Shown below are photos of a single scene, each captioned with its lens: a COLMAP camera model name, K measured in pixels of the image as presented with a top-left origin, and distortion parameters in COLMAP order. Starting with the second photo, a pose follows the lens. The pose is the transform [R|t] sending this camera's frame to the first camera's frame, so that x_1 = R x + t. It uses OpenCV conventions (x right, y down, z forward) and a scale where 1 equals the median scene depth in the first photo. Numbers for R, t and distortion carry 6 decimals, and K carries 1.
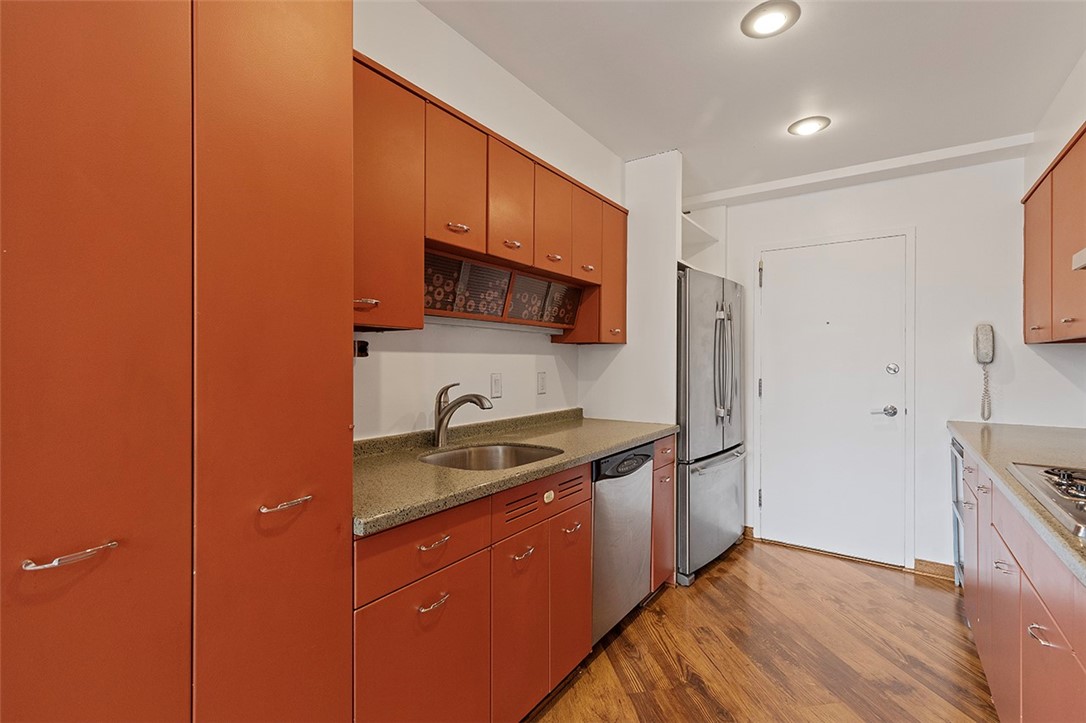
lens RADIAL K [[491.8, 0, 543.0], [0, 491.8, 361.5], [0, 0, 1]] dist [0.003034, -0.000094]
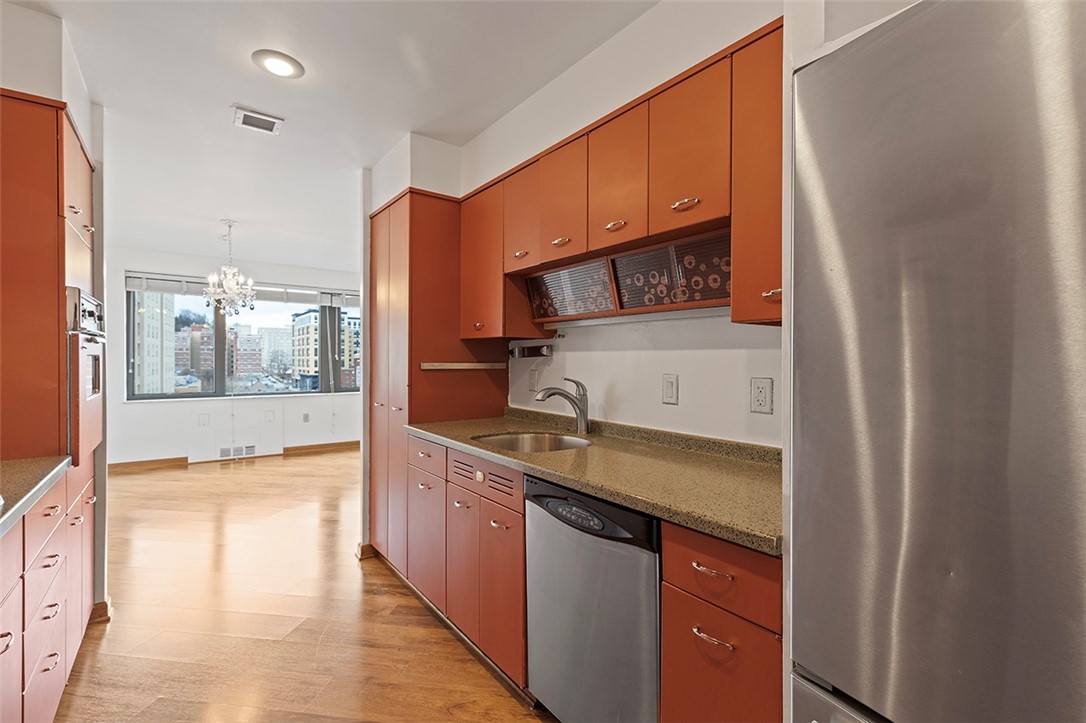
lens RADIAL K [[486.0, 0, 543.0], [0, 486.0, 361.5], [0, 0, 1]] dist [0.001582, 0.000216]
pose [[-0.307543, -0.001282, -0.951533, 0.683549], [-0.005919, 0.999982, 0.000565, 0.003705], [0.951516, 0.005806, -0.307545, 0.973657]]
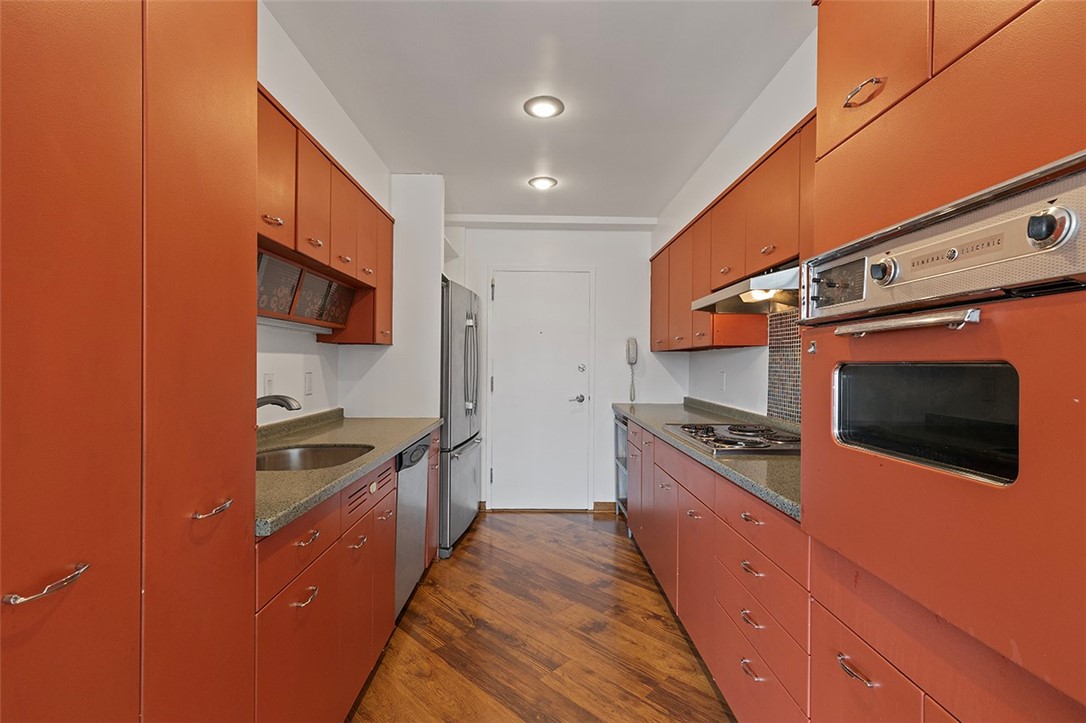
lens RADIAL K [[489.4, 0, 543.6], [0, 489.4, 364.9], [0, 0, 1]] dist [0.000801, -0.000241]
pose [[0.808272, 0.000567, 0.588809, -0.206343], [-0.003727, 0.999984, 0.004154, 0.001520], [-0.588797, -0.005552, 0.808262, -0.051165]]
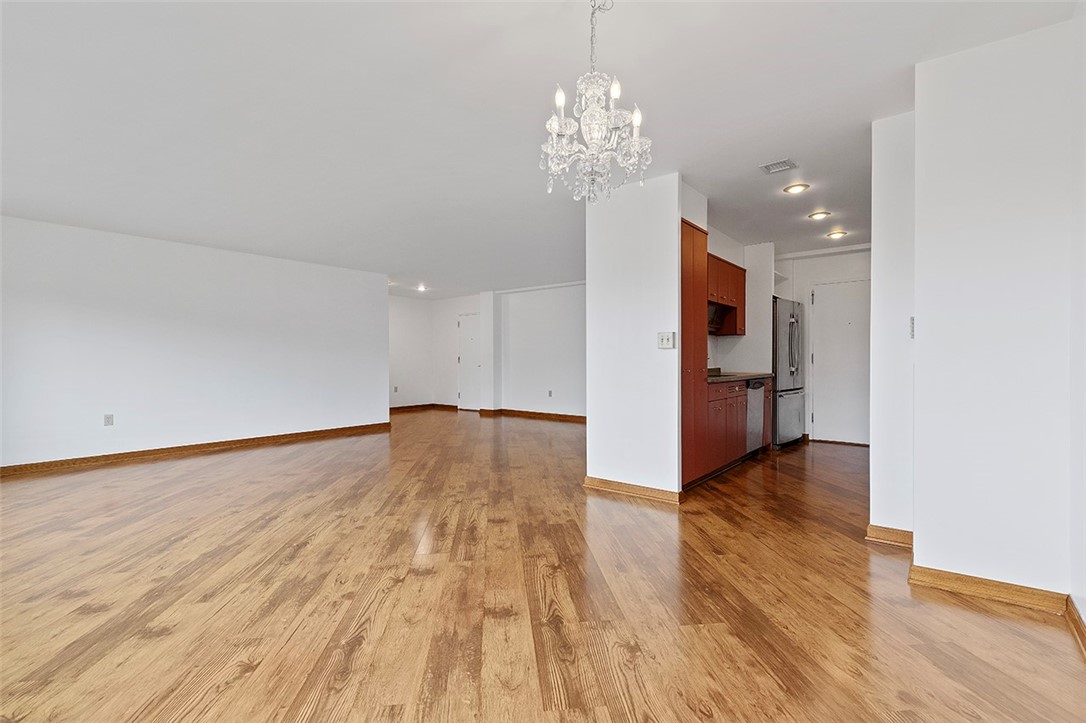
lens RADIAL K [[493.5, 0, 548.1], [0, 493.5, 367.4], [0, 0, 1]] dist [0.002653, 0.000018]
pose [[0.998088, -0.007163, -0.061392, -0.569704], [0.007890, 0.999902, 0.011607, 0.074473], [0.061302, -0.012069, 0.998046, -1.193003]]
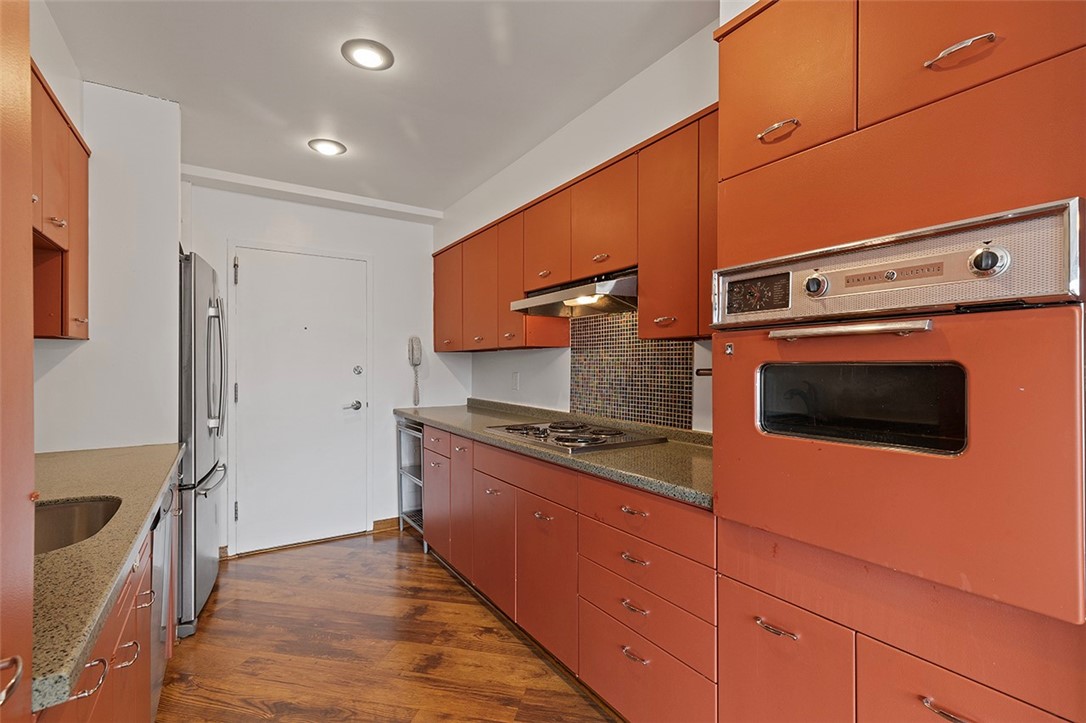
lens RADIAL K [[493.5, 0, 548.1], [0, 493.5, 367.4], [0, 0, 1]] dist [0.002653, 0.000018]
pose [[0.365269, -0.008704, 0.930861, -0.272956], [0.003943, 0.999962, 0.007803, 0.000439], [-0.930894, 0.000820, 0.365289, 0.140842]]
